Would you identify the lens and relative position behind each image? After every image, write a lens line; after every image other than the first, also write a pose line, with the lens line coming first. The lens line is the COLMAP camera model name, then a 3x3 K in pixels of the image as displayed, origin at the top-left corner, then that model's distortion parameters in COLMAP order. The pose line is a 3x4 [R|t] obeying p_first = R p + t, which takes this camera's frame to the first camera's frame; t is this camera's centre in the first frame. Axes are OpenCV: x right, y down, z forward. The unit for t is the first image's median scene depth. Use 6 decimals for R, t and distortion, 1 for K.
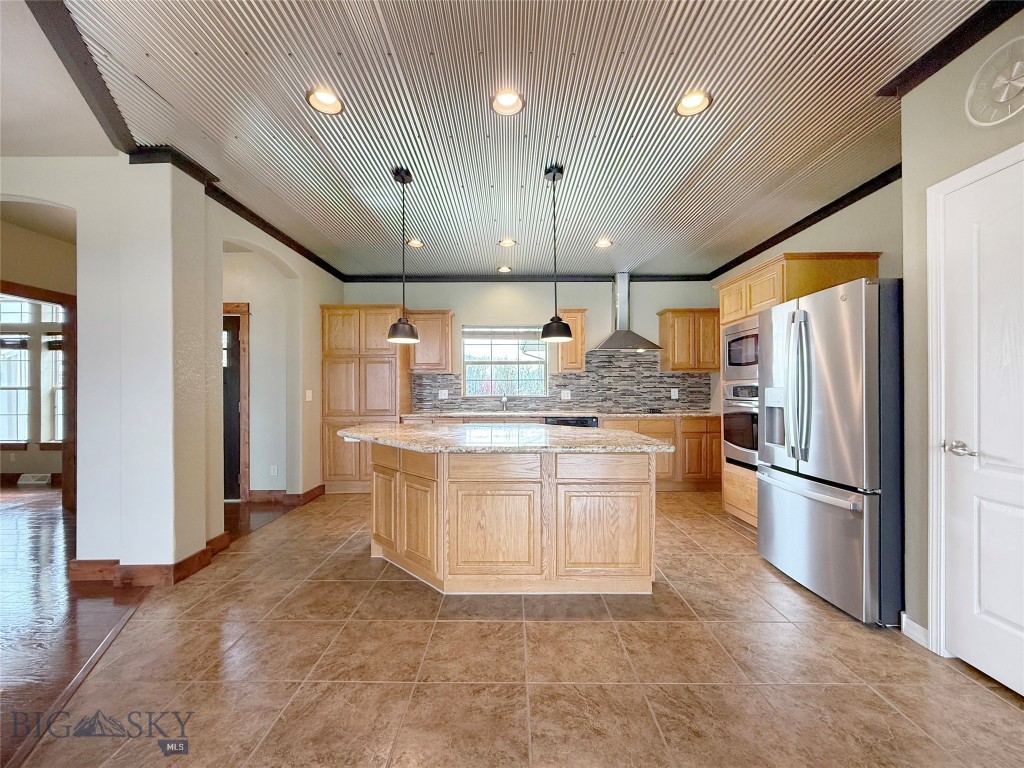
lens RADIAL K [[416.1, 0, 507.7], [0, 416.1, 390.7], [0, 0, 1]] dist [-0.001137, -0.000160]
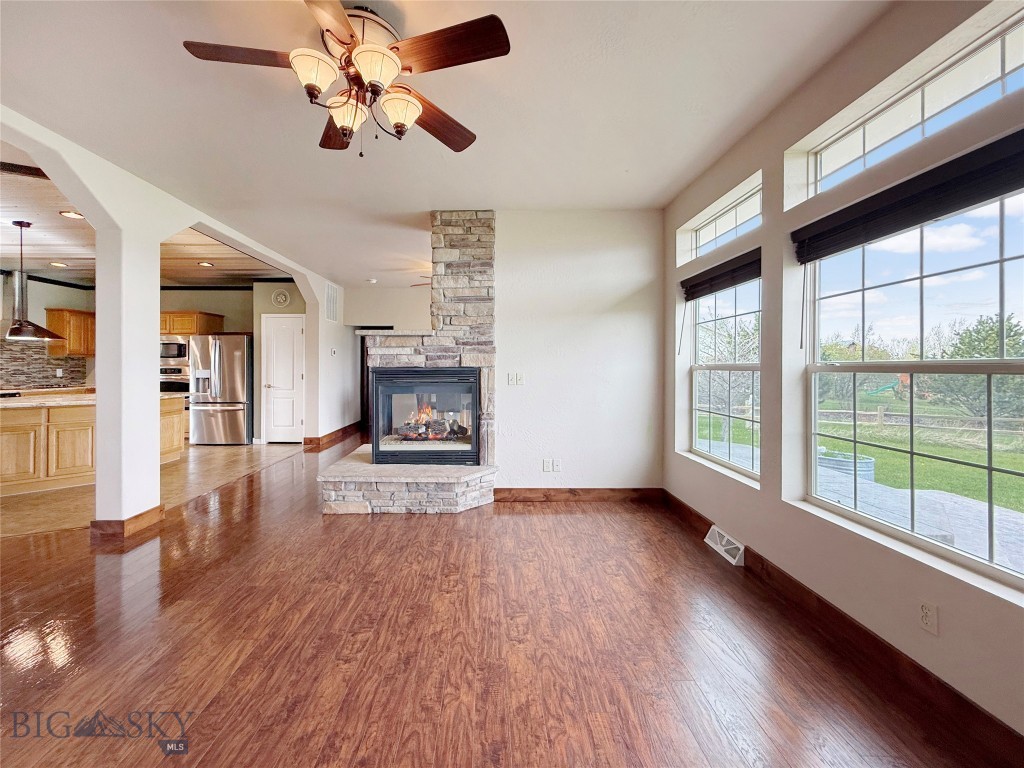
lens RADIAL K [[418.0, 0, 484.8], [0, 418.0, 366.3], [0, 0, 1]] dist [-0.000567, -0.000134]
pose [[0.001362, 0.004013, 0.999991, -1.009123], [-0.002584, 0.999989, -0.004009, -0.012149], [-0.999996, -0.002578, 0.001372, -0.360387]]
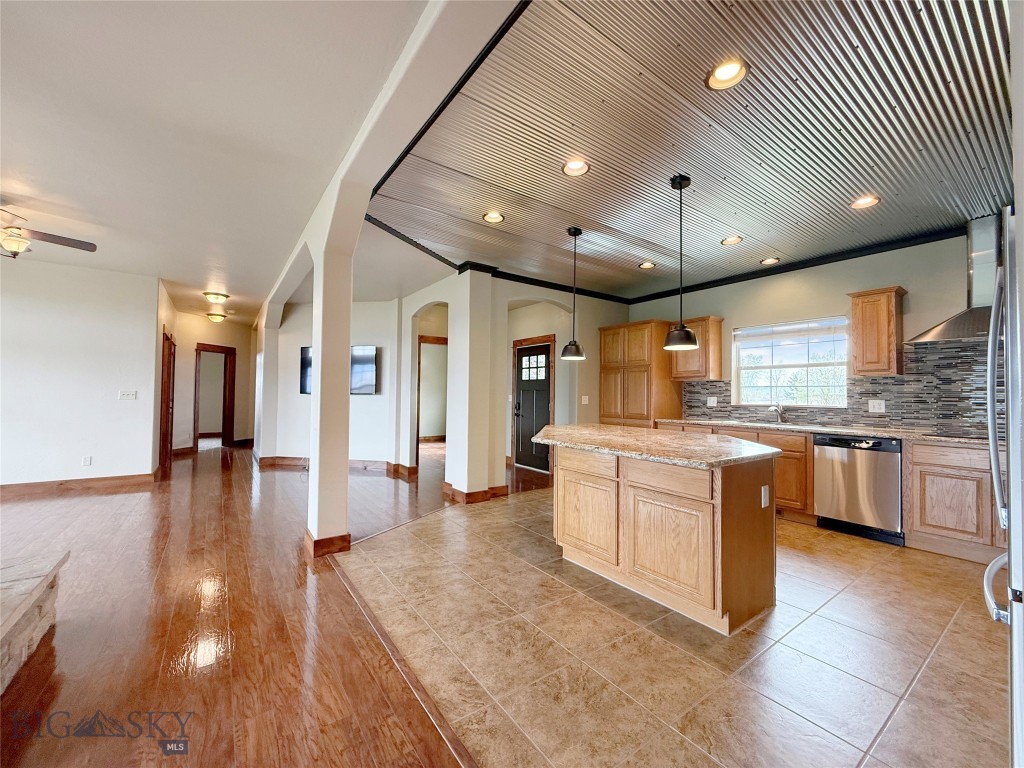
lens RADIAL K [[408.1, 0, 512.0], [0, 408.1, 384.0], [0, 0, 1]] dist [-0.000449, -0.000198]
pose [[0.588628, -0.012317, -0.808310, 0.390584], [-0.011896, 0.999644, -0.023896, -0.004807], [0.808316, 0.023682, 0.588272, 0.063779]]
